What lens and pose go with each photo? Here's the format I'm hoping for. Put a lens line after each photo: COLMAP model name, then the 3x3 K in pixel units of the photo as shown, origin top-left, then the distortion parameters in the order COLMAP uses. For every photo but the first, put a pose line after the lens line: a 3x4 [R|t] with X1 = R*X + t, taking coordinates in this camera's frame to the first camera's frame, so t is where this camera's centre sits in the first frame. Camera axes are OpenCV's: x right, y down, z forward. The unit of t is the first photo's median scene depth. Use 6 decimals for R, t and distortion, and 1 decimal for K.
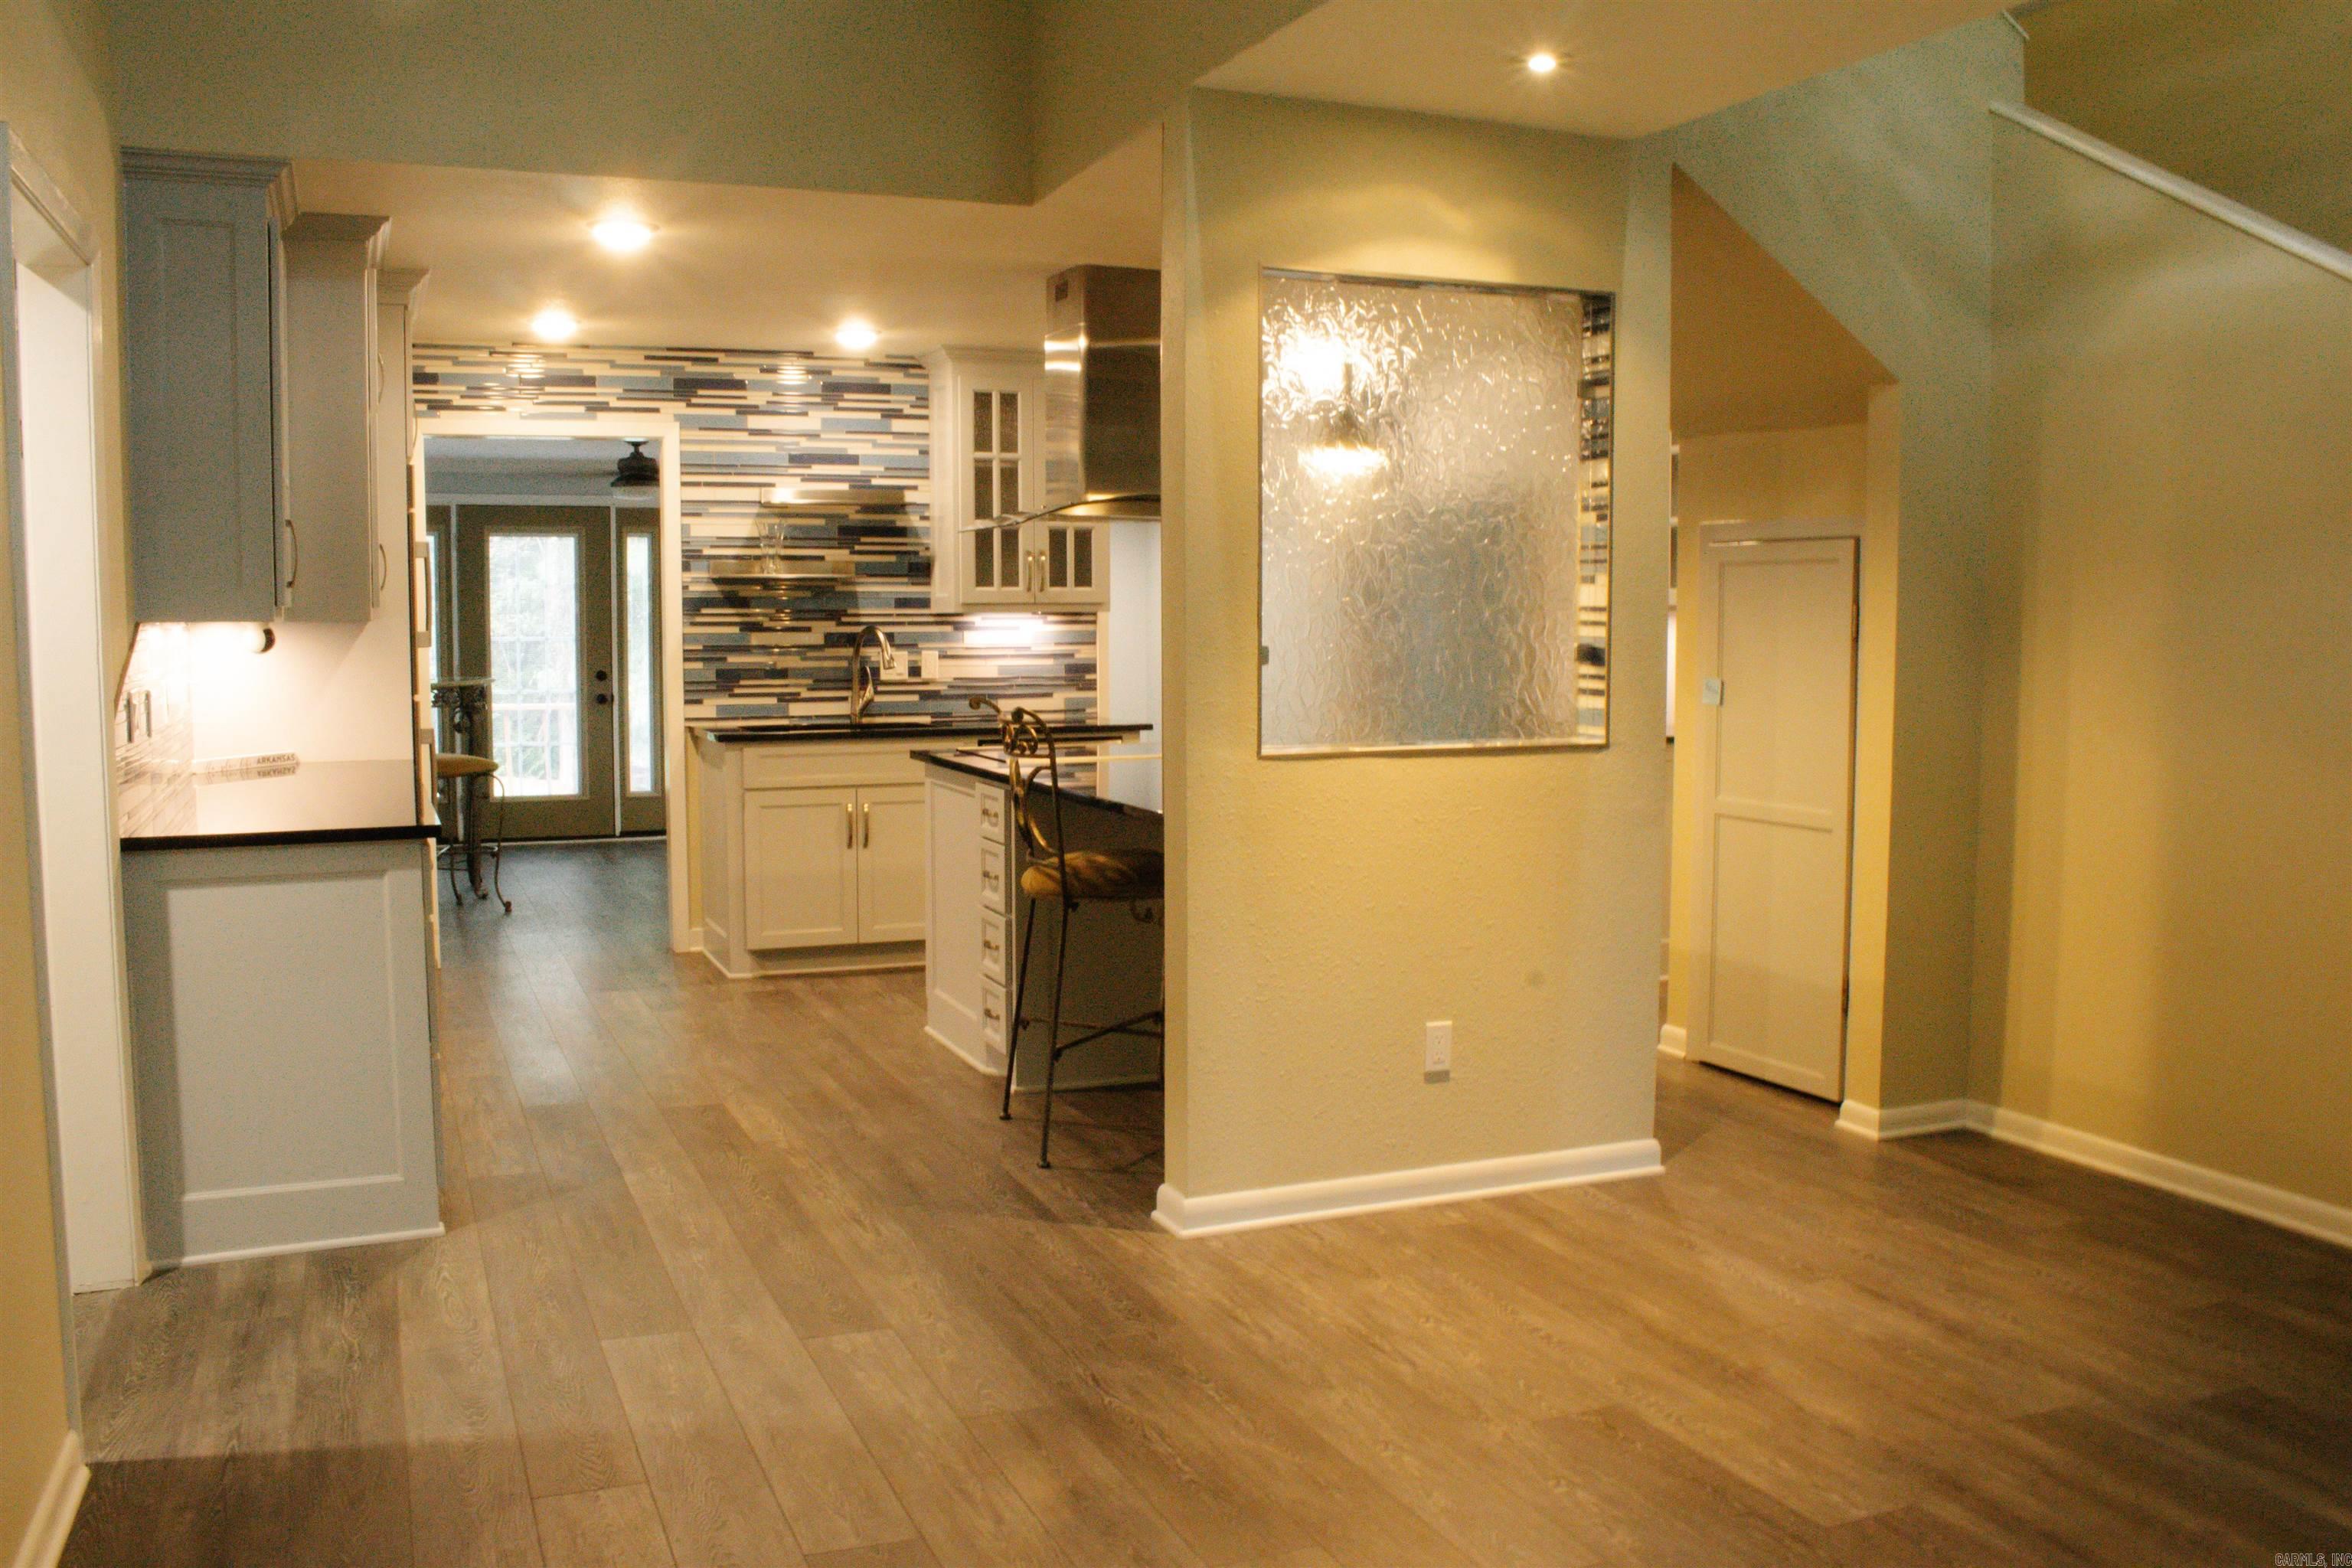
lens RADIAL K [[1930.0, 0, 1138.2], [0, 1930.0, 806.2], [0, 0, 1]] dist [-0.162891, 0.122744]
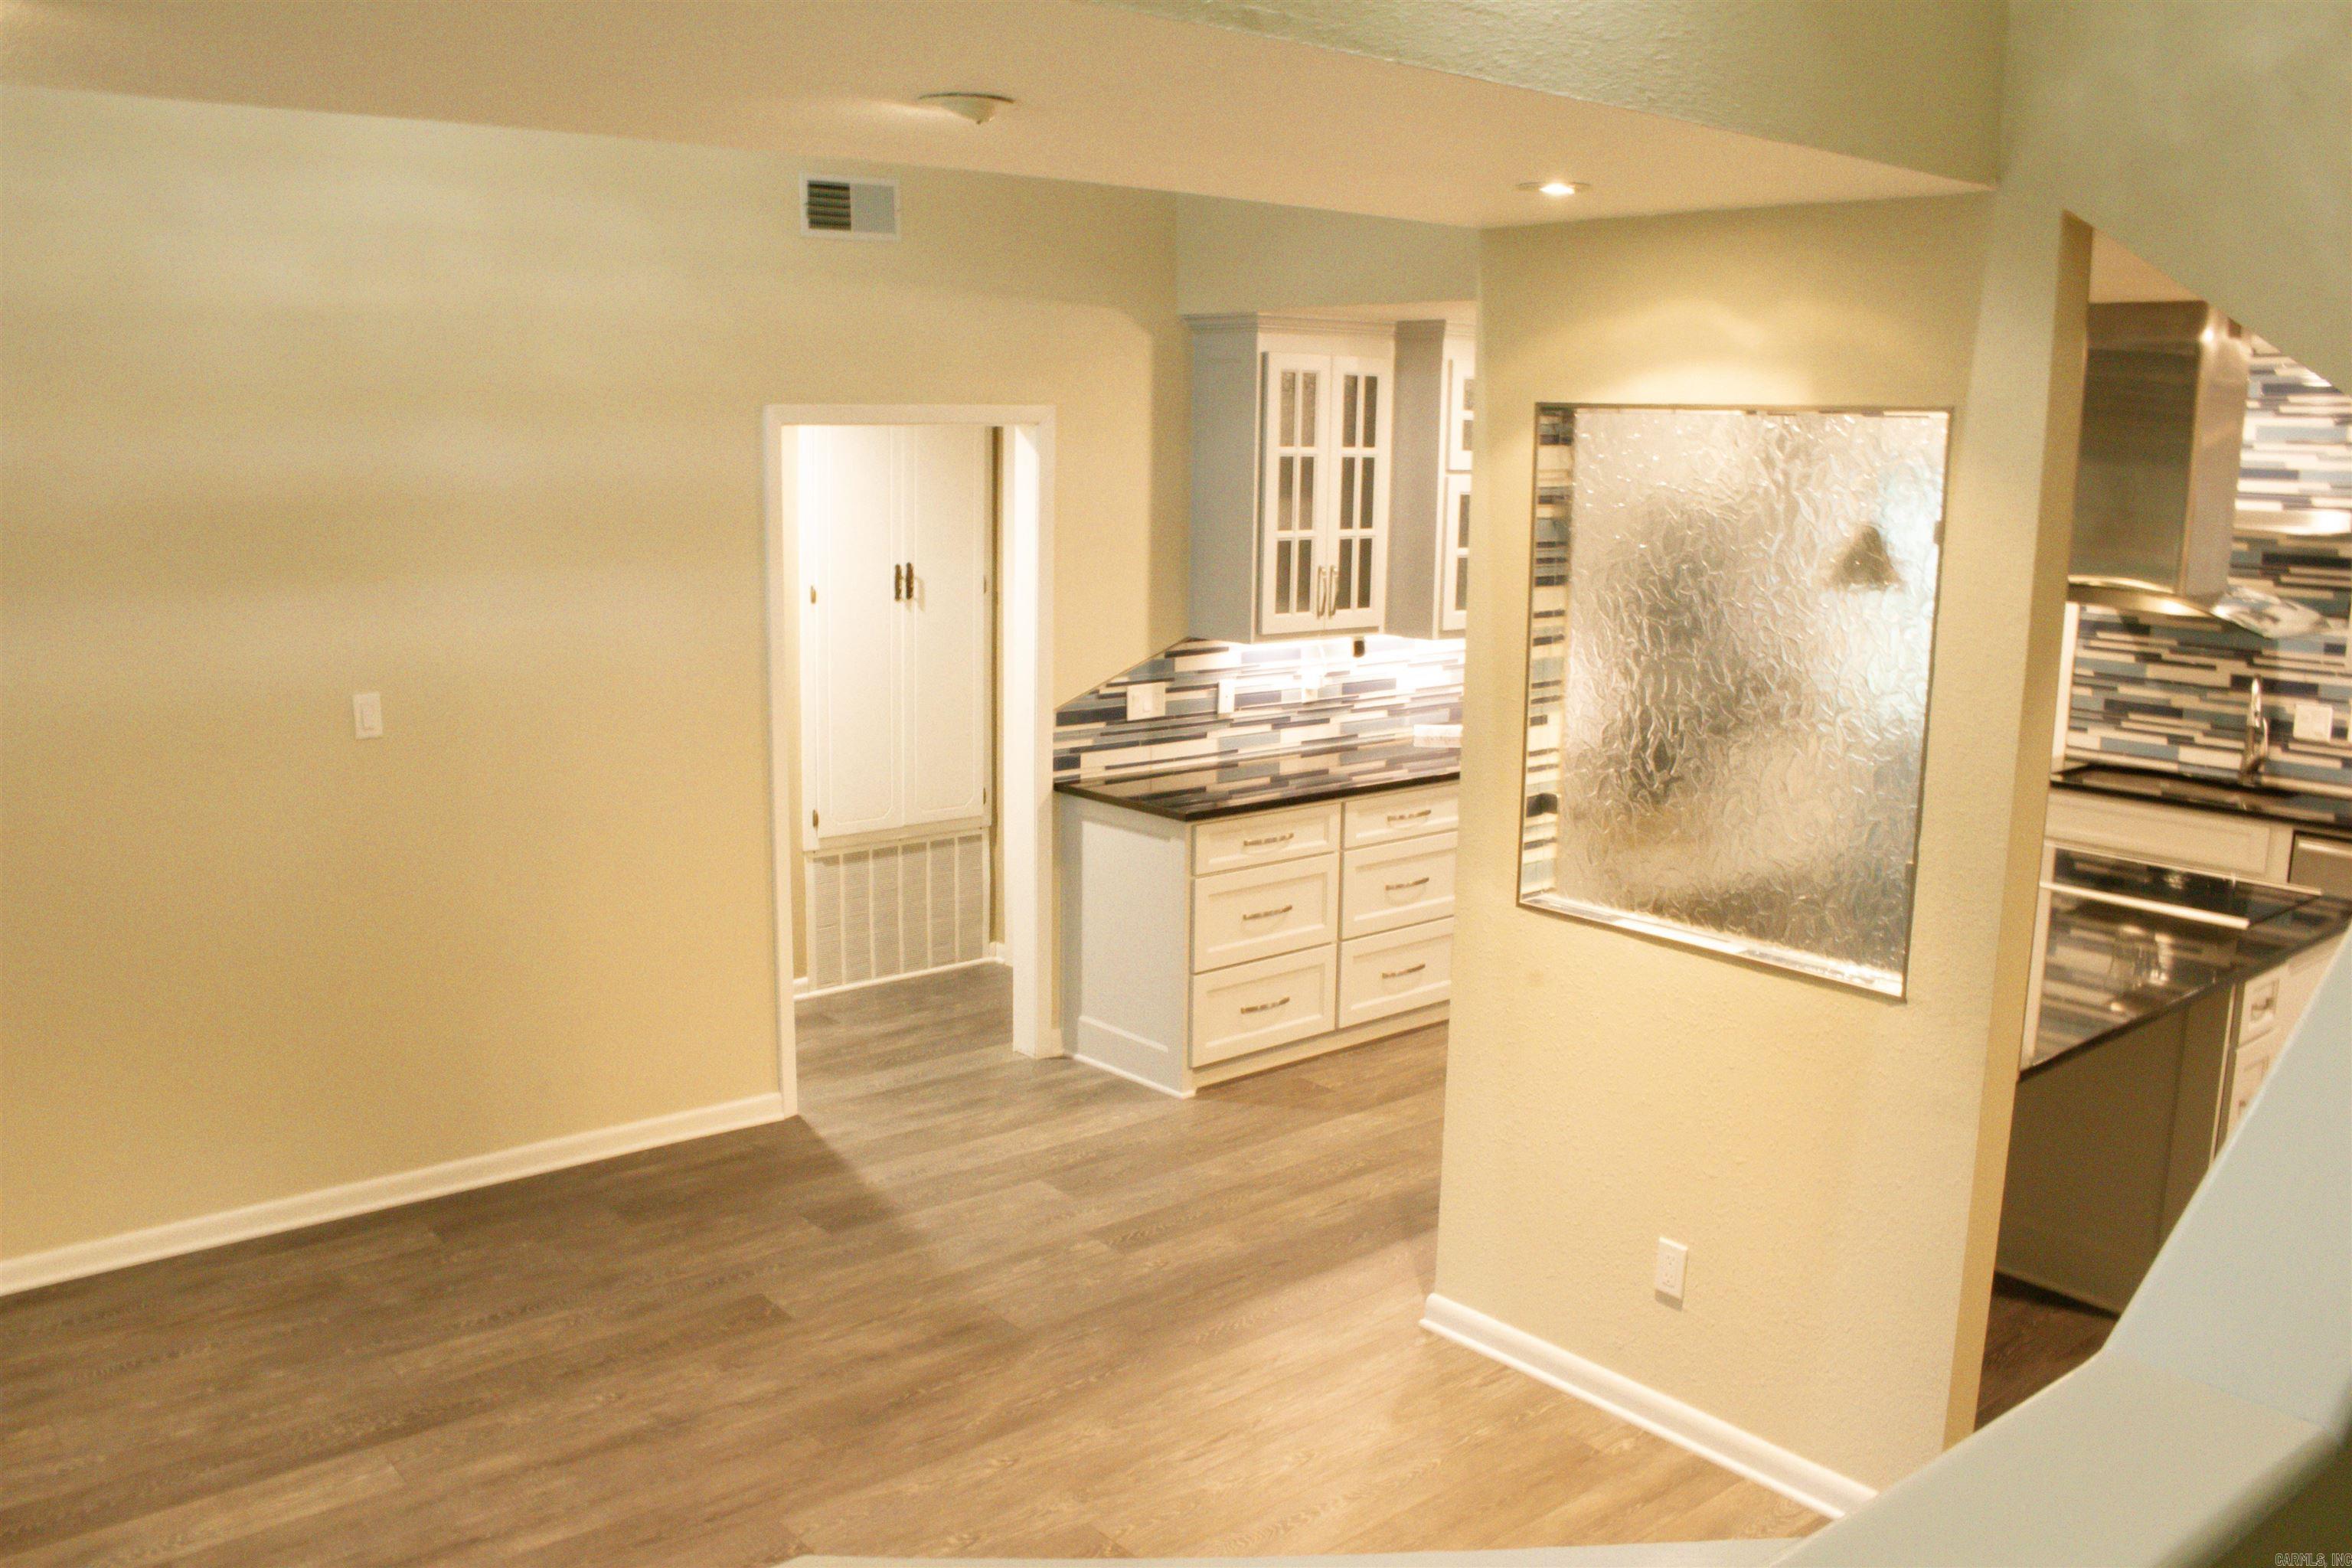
lens RADIAL K [[1930.0, 0, 1138.2], [0, 1930.0, 806.2], [0, 0, 1]] dist [-0.162891, 0.122744]
pose [[0.296408, 0.186132, -0.936748, 0.502642], [-0.106721, 0.981137, 0.161183, -0.116795], [0.949080, 0.052195, 0.310681, 0.276237]]
